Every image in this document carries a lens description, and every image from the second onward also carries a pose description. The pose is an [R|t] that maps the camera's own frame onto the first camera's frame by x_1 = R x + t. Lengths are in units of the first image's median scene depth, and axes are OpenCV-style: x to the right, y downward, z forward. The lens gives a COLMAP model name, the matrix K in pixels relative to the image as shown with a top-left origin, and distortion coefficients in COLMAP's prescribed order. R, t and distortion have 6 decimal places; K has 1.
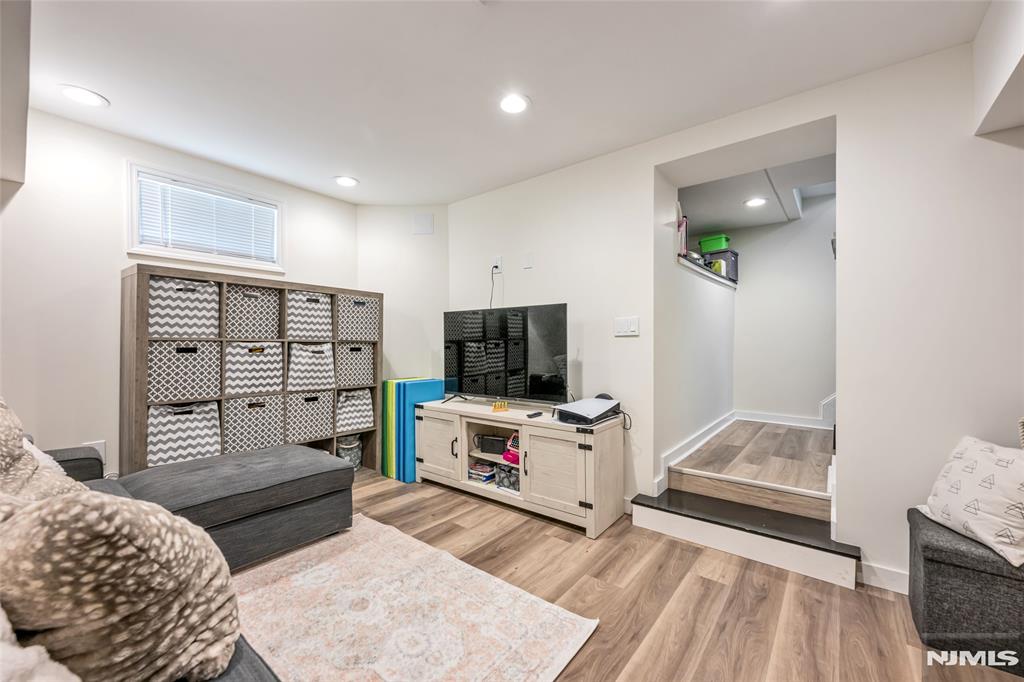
lens RADIAL K [[410.6, 0, 516.3], [0, 410.6, 343.9], [0, 0, 1]] dist [0.001963, 0.000040]
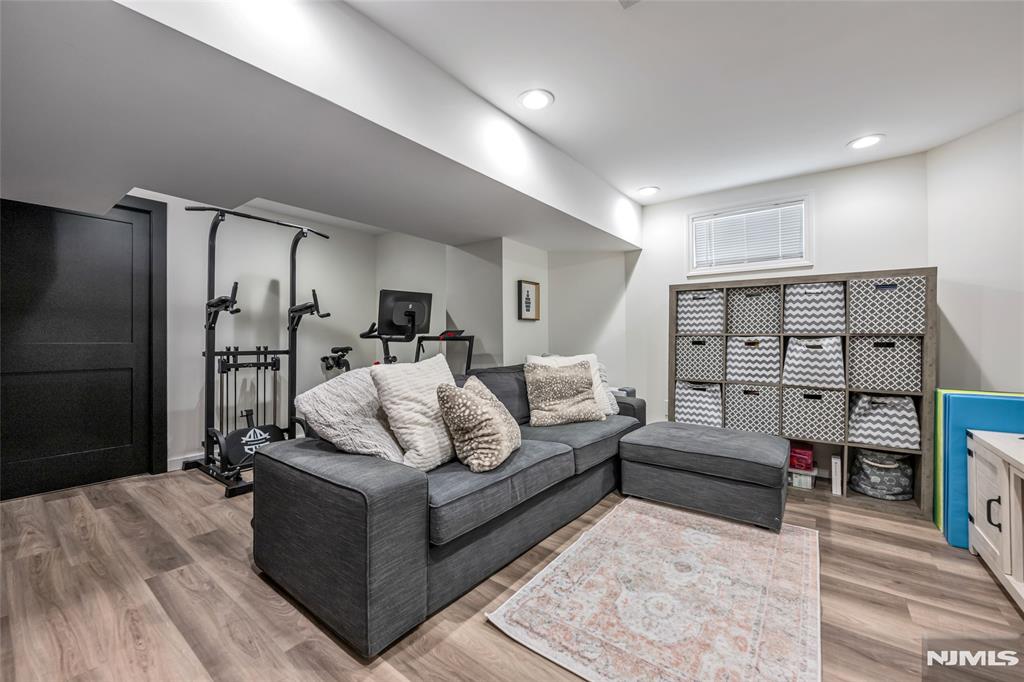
lens RADIAL K [[410.6, 0, 515.2], [0, 410.6, 338.7], [0, 0, 1]] dist [0.001963, 0.000040]
pose [[0.021928, -0.004554, -0.999749, 0.463364], [-0.001655, 0.999988, -0.004591, 0.007751], [0.999758, 0.001755, 0.021920, 0.322259]]
